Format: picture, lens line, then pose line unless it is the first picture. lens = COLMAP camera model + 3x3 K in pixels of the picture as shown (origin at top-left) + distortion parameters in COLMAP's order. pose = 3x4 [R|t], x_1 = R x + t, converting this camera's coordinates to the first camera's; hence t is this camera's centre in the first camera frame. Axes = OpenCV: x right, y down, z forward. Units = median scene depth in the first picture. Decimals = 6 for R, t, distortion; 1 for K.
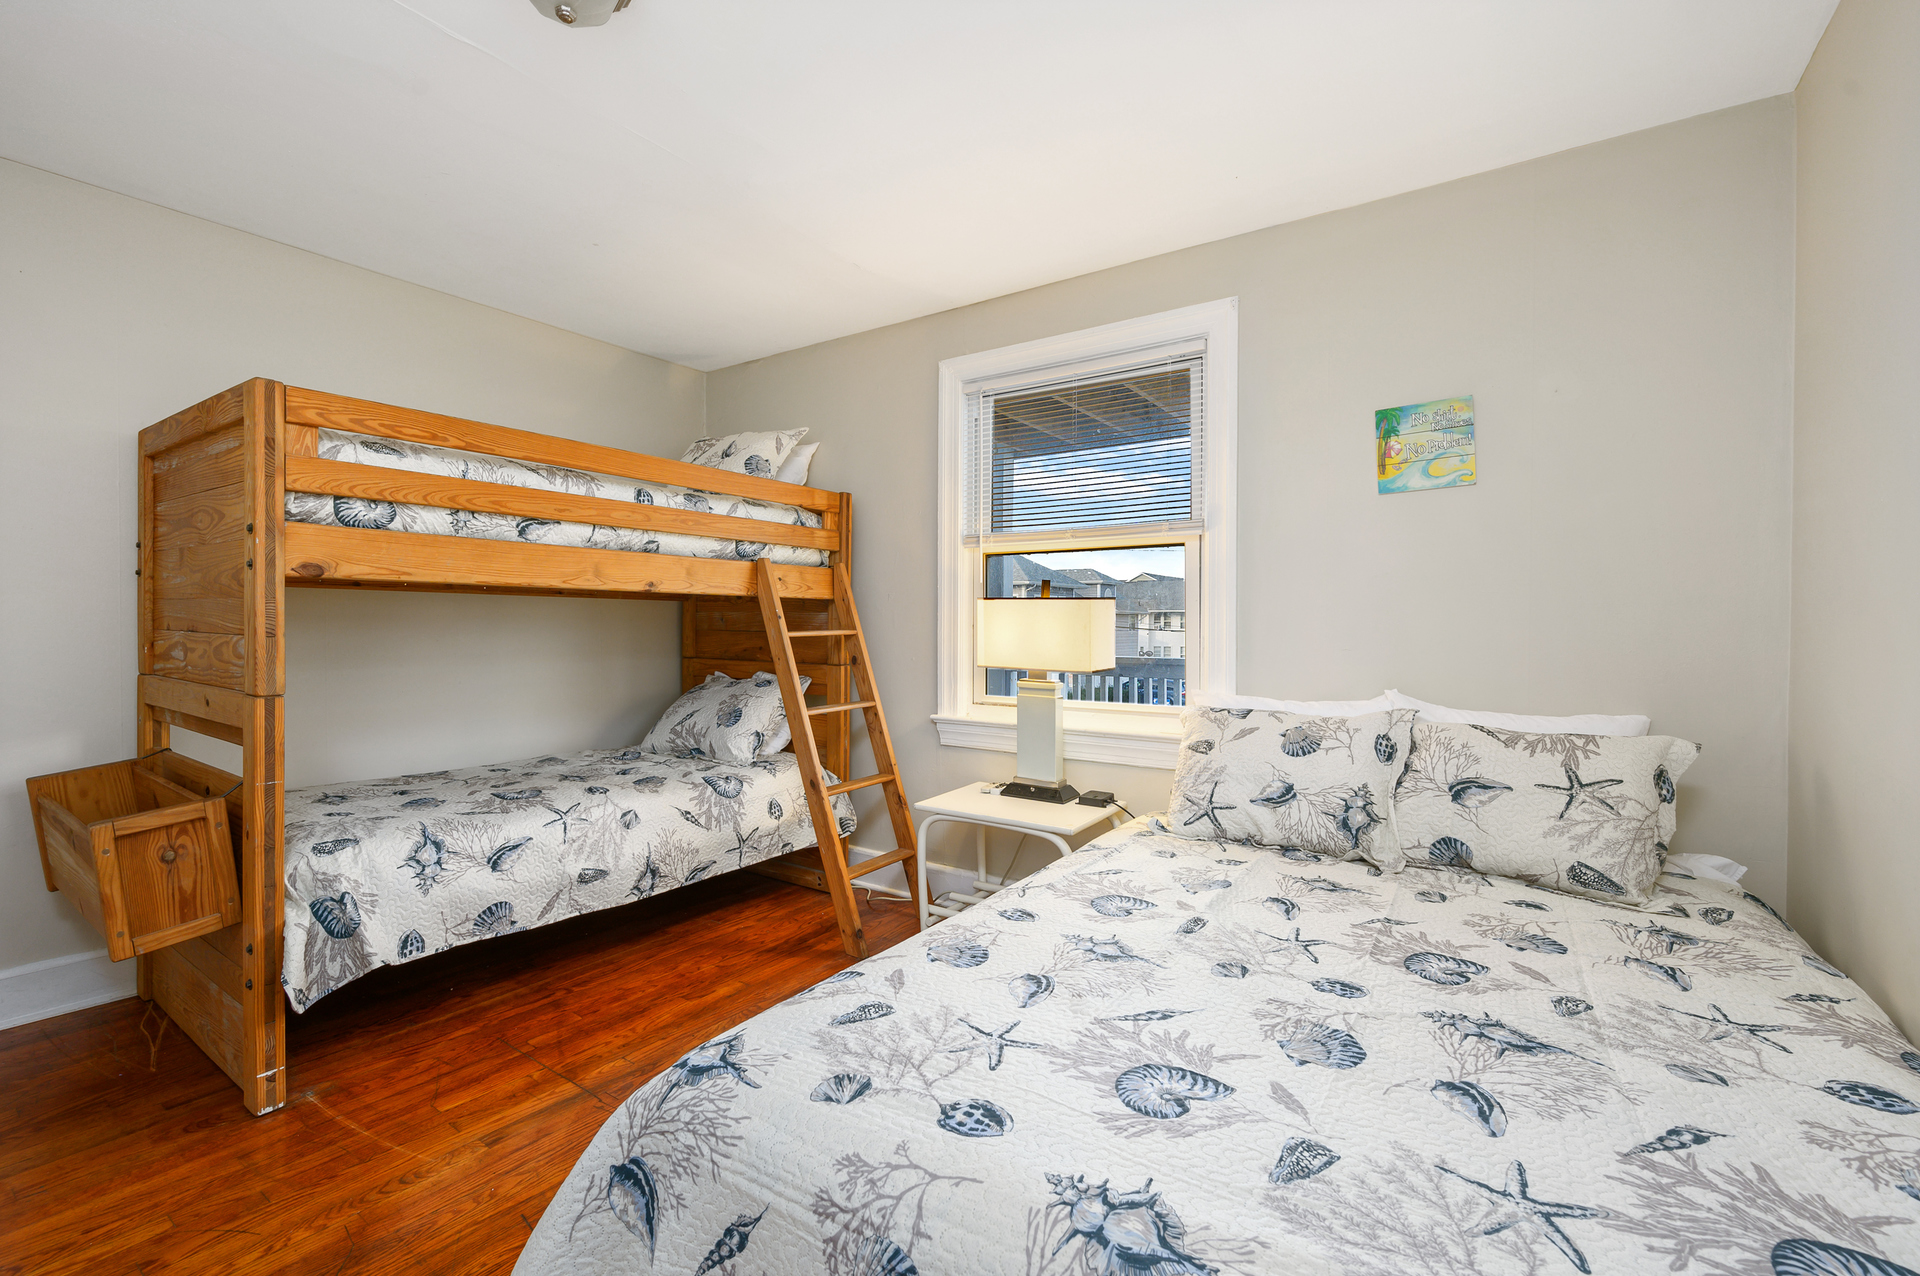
lens RADIAL K [[826.8, 0, 964.2], [0, 826.8, 631.6], [0, 0, 1]] dist [-0.002798, 0.000483]
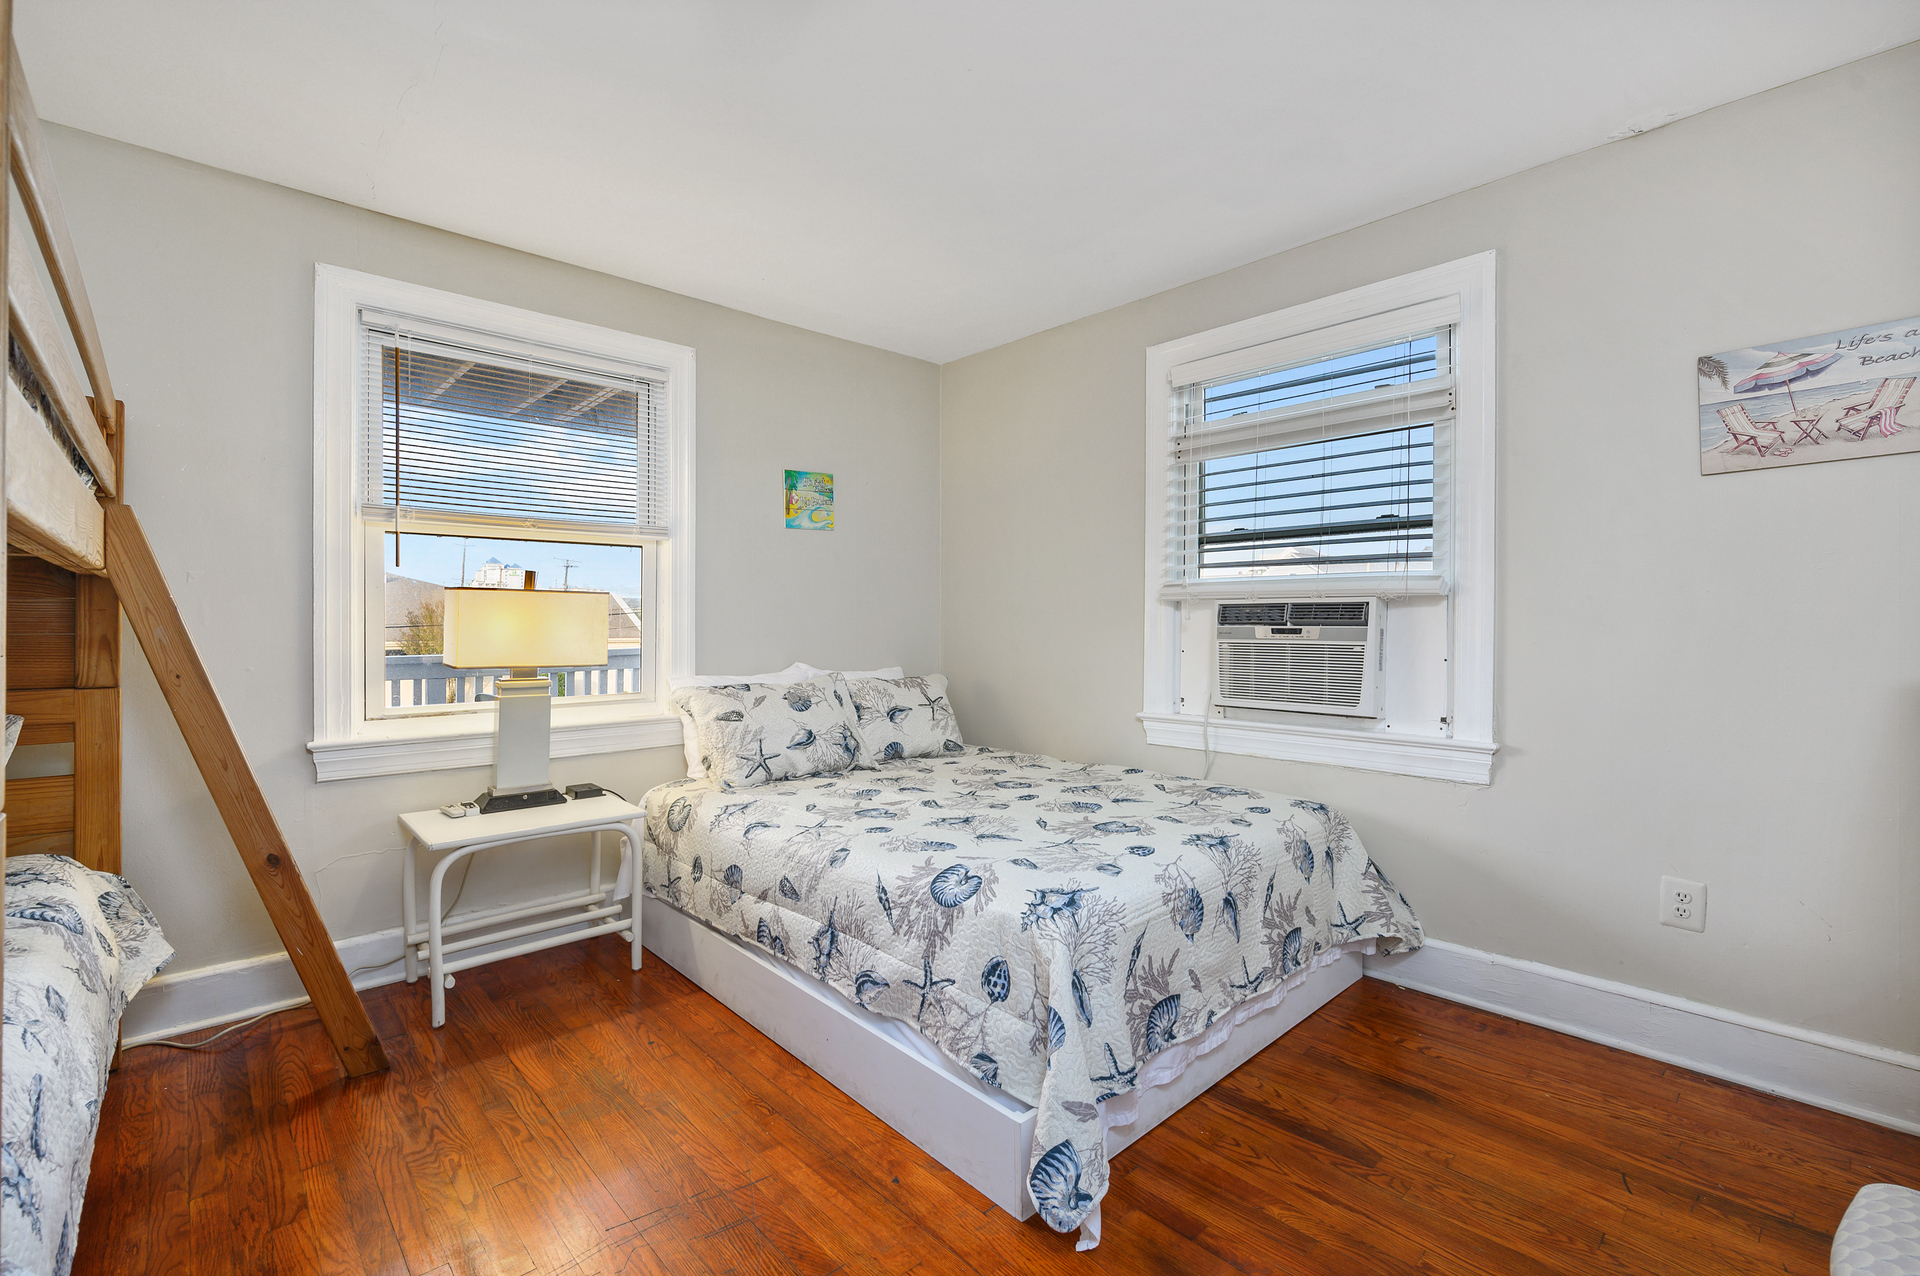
lens RADIAL K [[826.8, 0, 965.6], [0, 826.8, 627.2], [0, 0, 1]] dist [-0.002798, 0.000483]
pose [[0.227302, -0.011250, 0.973759, -0.895060], [0.009524, 0.999911, 0.009329, -0.003675], [-0.973778, 0.007154, 0.227389, 0.395408]]
